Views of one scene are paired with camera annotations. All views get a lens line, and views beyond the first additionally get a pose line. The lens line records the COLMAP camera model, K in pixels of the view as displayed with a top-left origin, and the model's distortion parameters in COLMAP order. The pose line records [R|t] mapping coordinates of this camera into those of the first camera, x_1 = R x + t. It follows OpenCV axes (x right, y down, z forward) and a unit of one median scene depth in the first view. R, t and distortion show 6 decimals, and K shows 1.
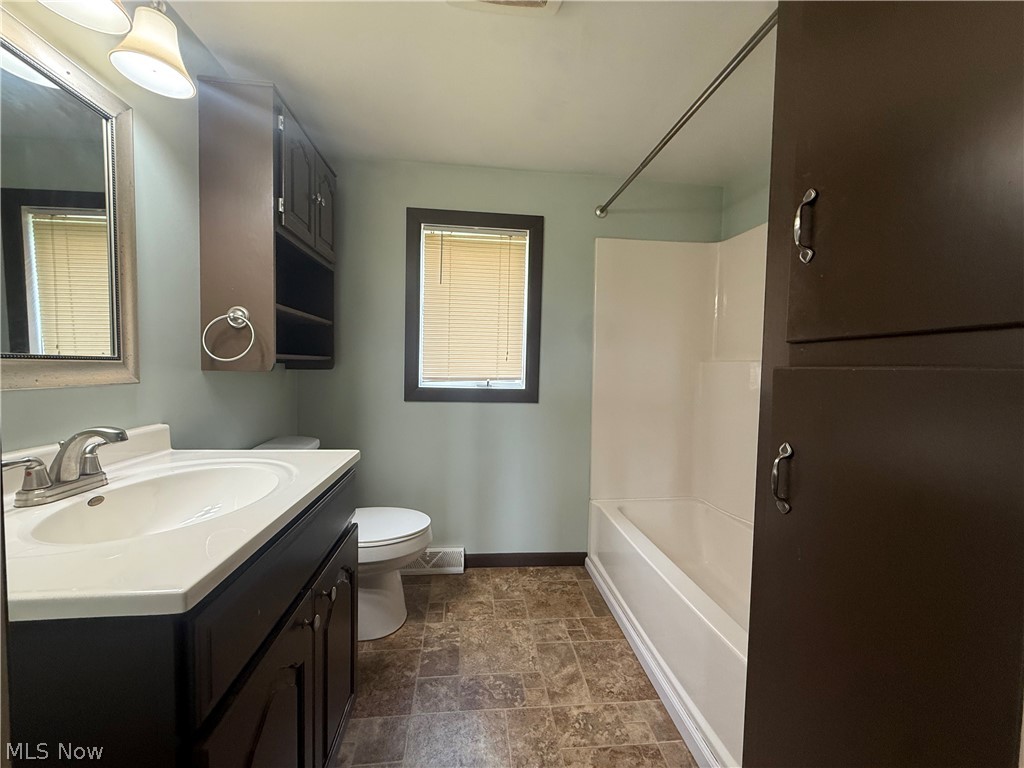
lens RADIAL K [[407.5, 0, 510.3], [0, 407.5, 385.4], [0, 0, 1]] dist [0.000975, -0.000841]
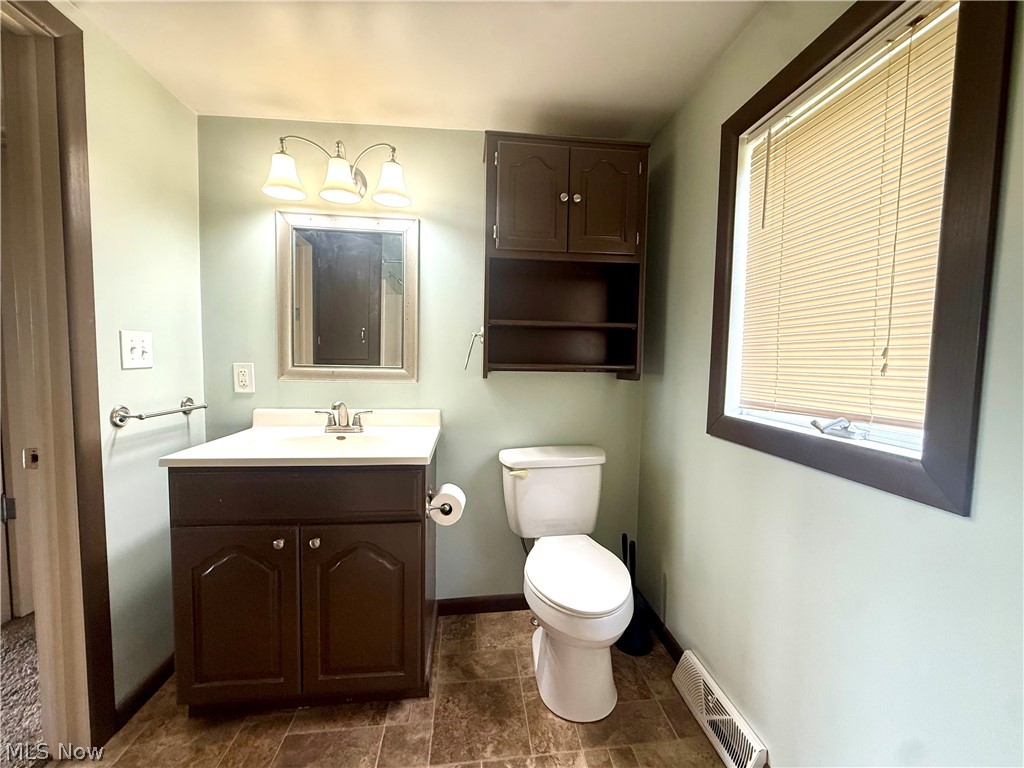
lens RADIAL K [[407.5, 0, 510.3], [0, 407.5, 385.4], [0, 0, 1]] dist [0.000975, -0.000841]
pose [[-0.002409, 0.041481, -0.999136, 0.437203], [-0.065757, 0.996970, 0.041550, -0.051405], [0.997833, 0.065801, 0.000326, 0.799177]]
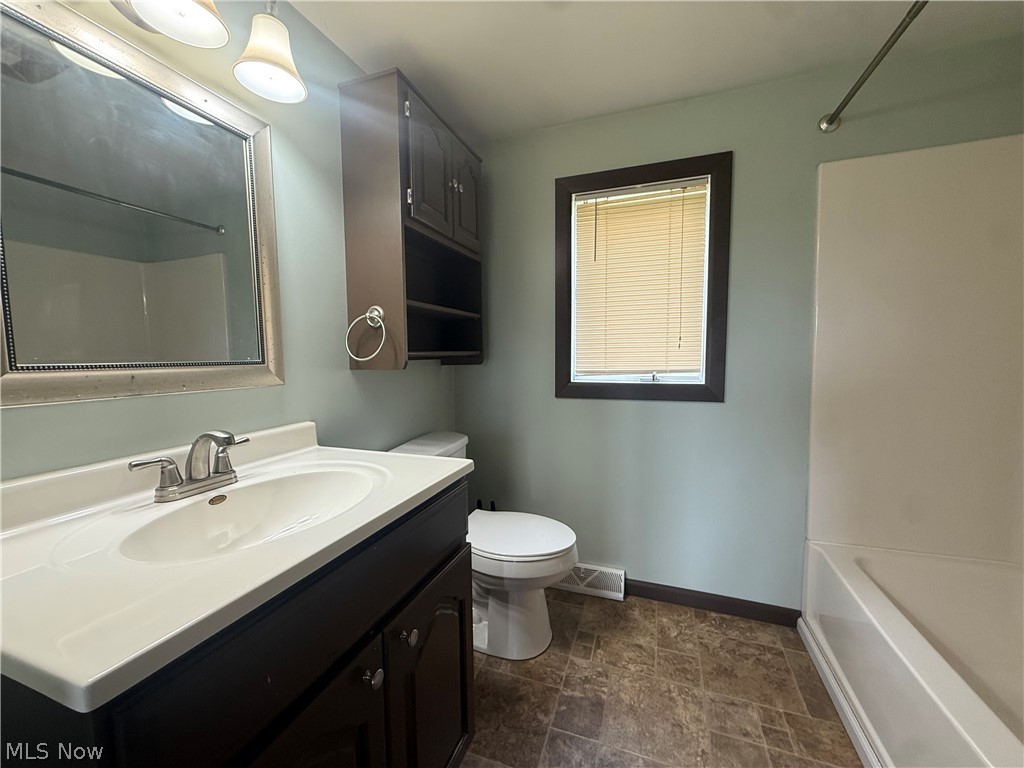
lens RADIAL K [[407.5, 0, 510.3], [0, 407.5, 385.4], [0, 0, 1]] dist [0.000975, -0.000841]
pose [[0.896653, 0.002362, -0.442728, 0.057719], [0.009851, 0.999632, 0.025285, -0.014288], [0.442624, -0.027033, 0.896300, 0.173671]]
